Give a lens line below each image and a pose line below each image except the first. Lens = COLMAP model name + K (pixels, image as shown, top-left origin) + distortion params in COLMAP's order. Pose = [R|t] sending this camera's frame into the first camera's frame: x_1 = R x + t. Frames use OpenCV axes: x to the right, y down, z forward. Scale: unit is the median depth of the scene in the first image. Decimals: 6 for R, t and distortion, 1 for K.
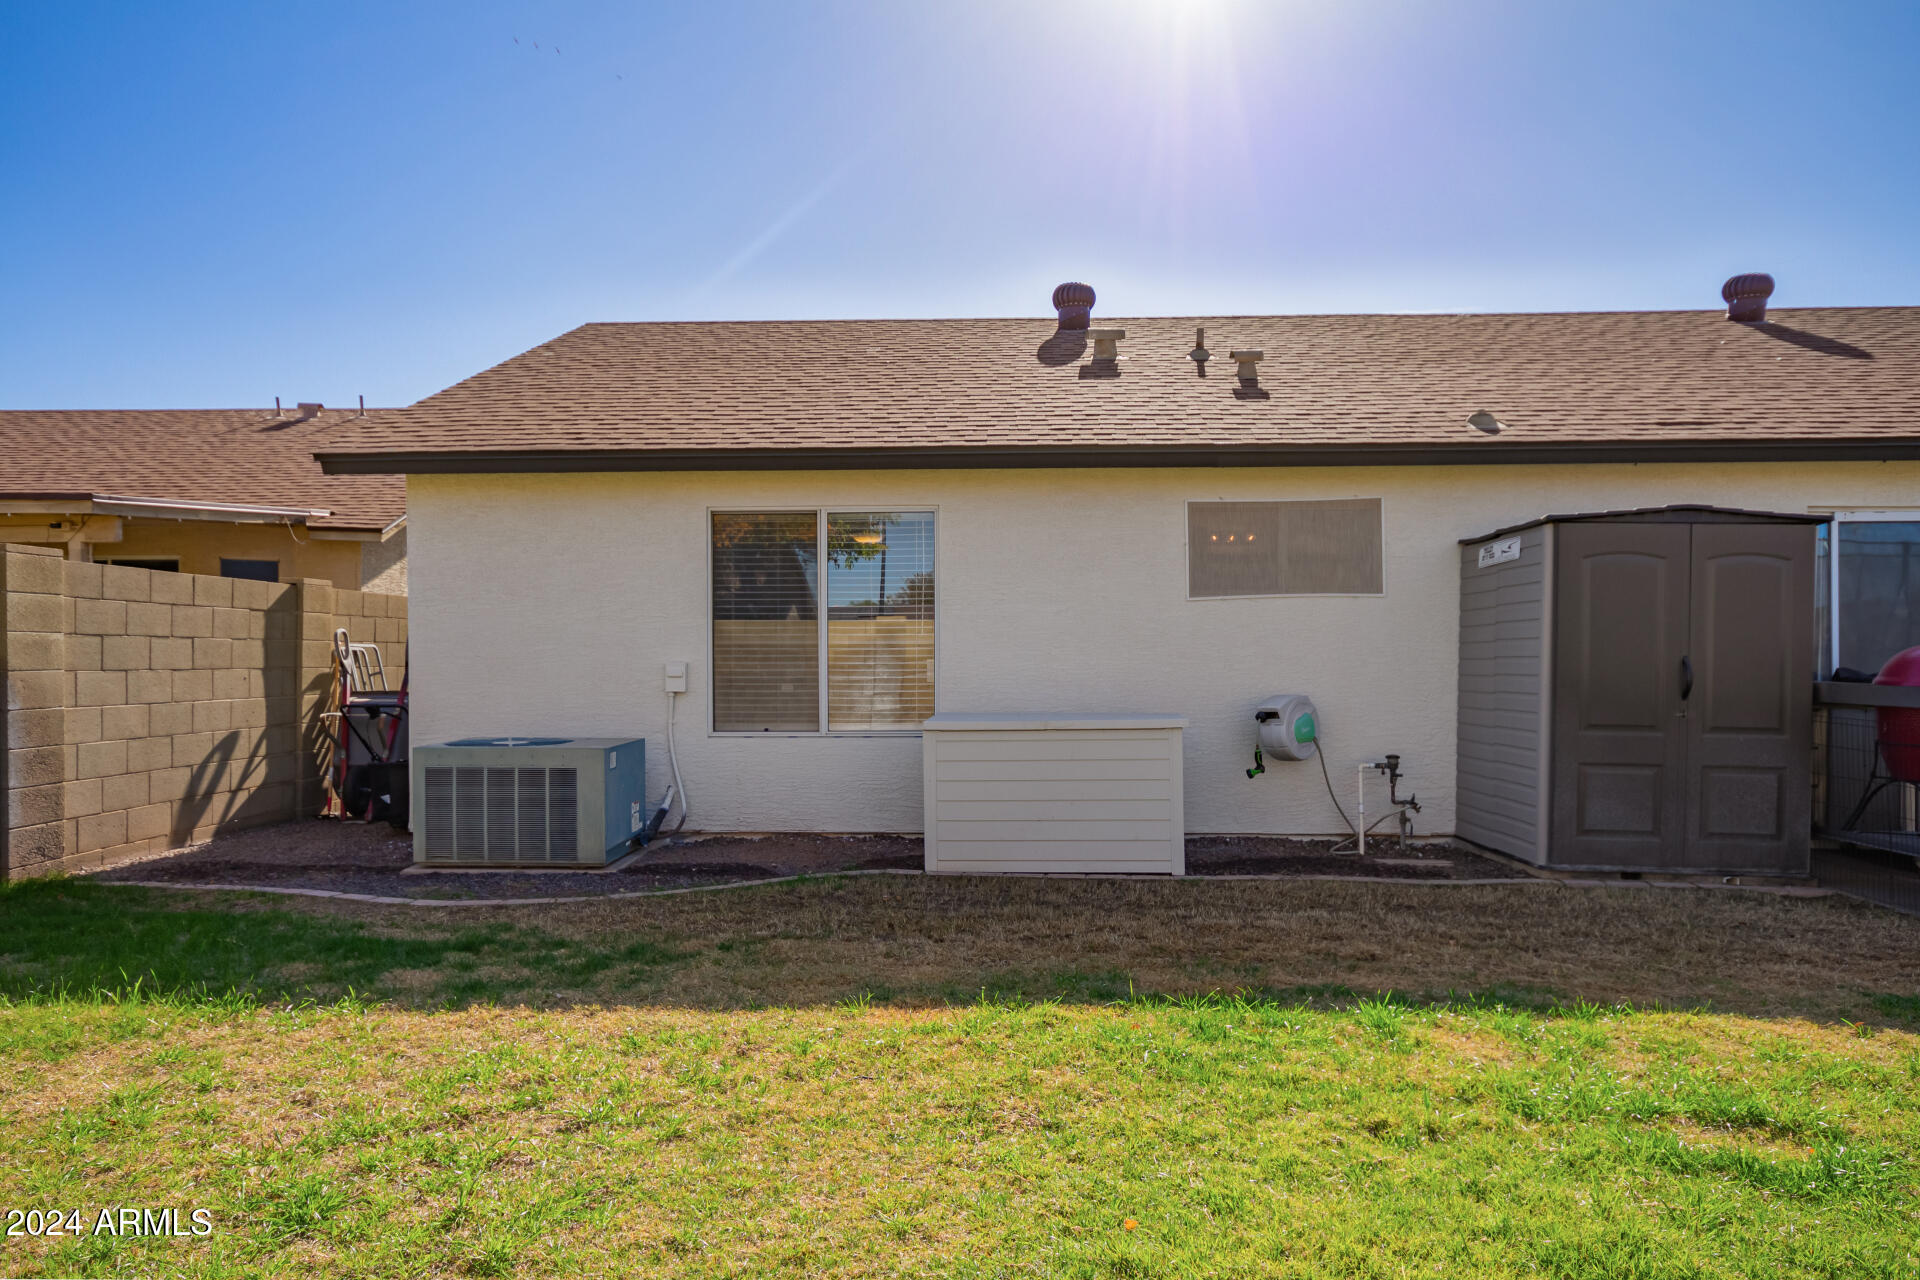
lens RADIAL K [[1246.9, 0, 959.8], [0, 1246.9, 653.5], [0, 0, 1]] dist [0.011871, 0.005420]
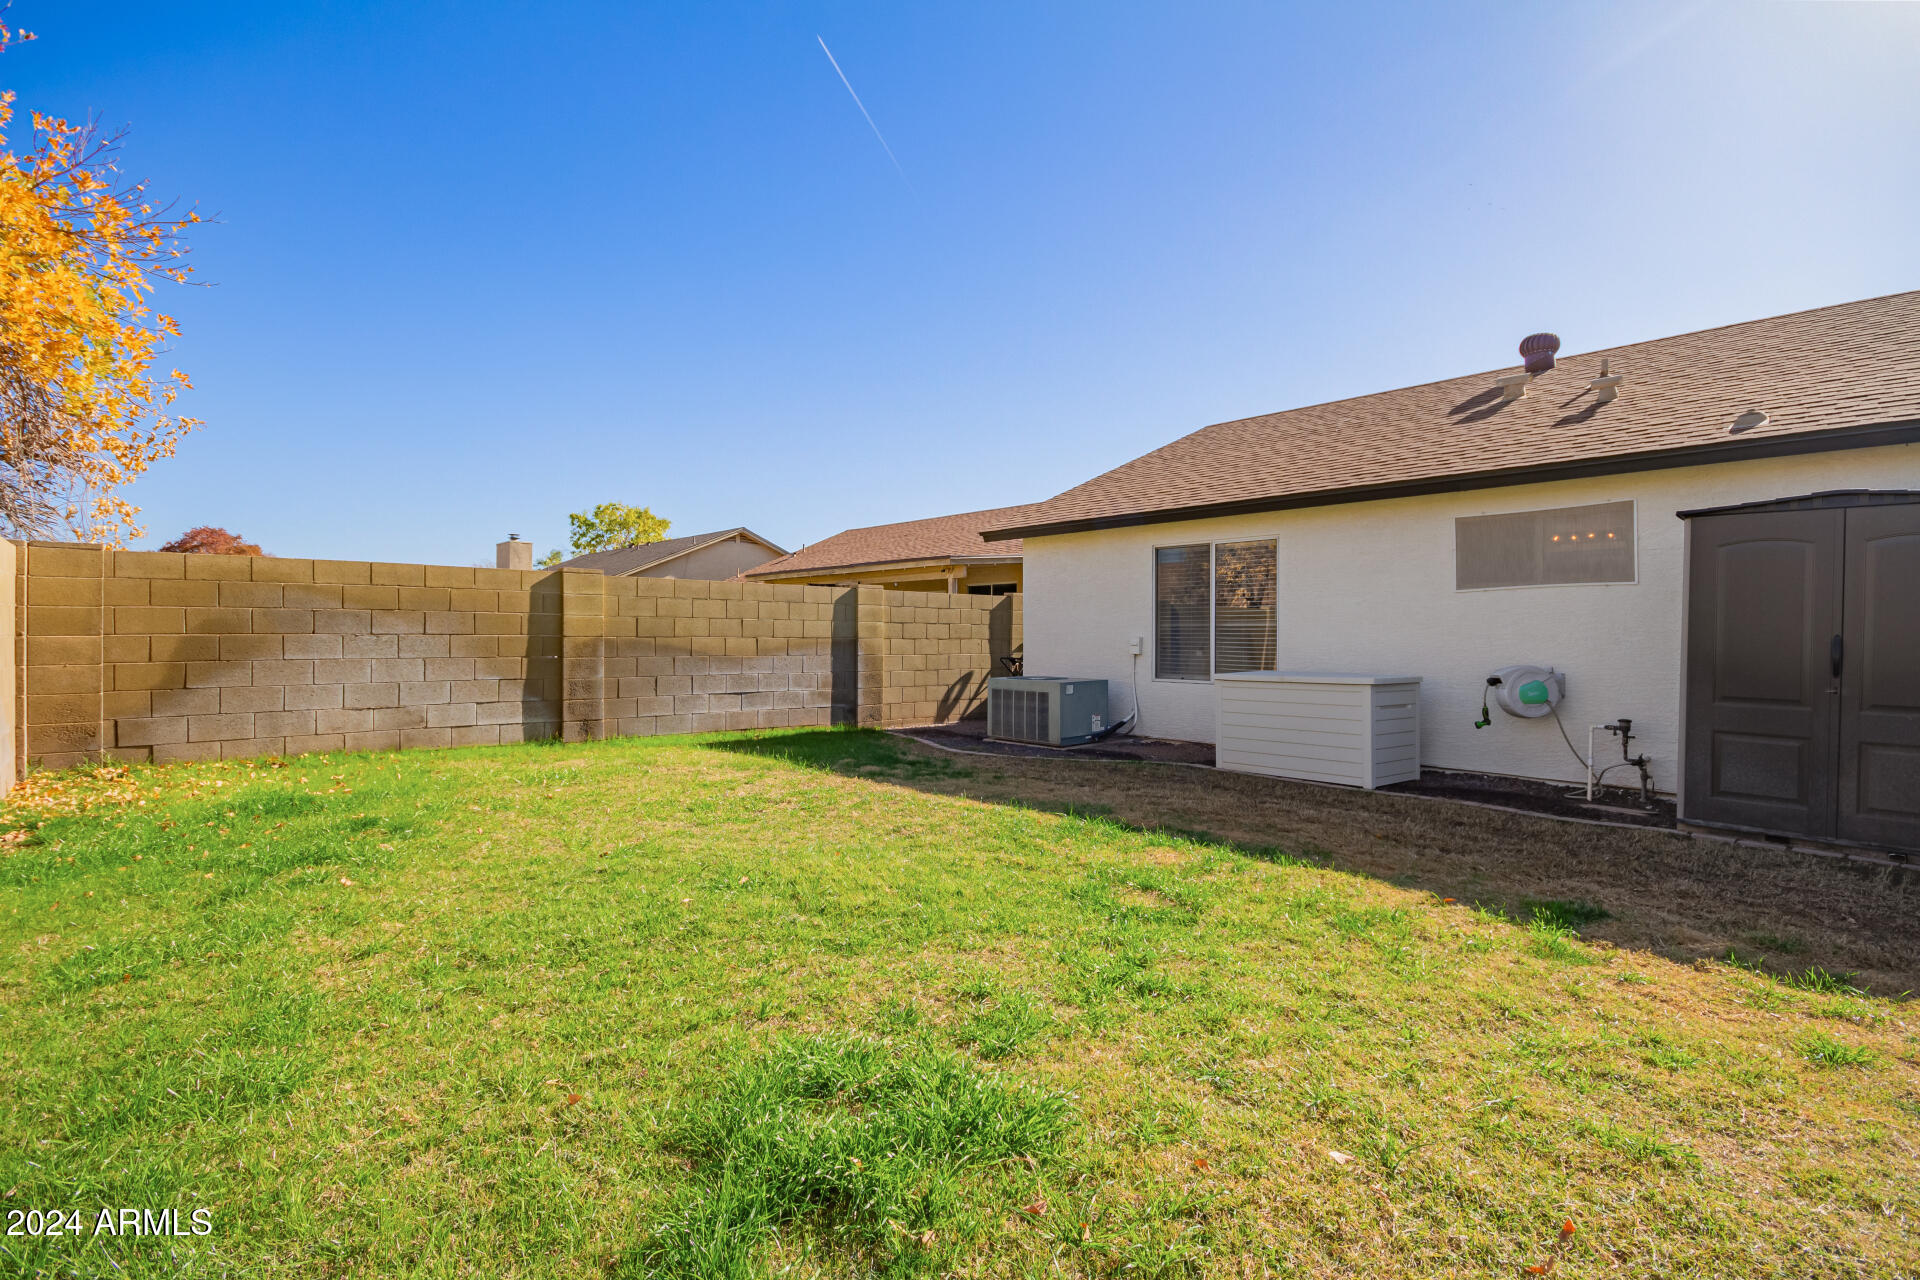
lens RADIAL K [[888.2, 0, 960.0], [0, 888.2, 630.9], [0, 0, 1]] dist [0.000981, -0.000037]
pose [[0.705063, 0.001329, -0.709144, 0.489472], [-0.005064, 0.999982, -0.003161, 0.003658], [0.709127, 0.005819, 0.705057, -0.033405]]
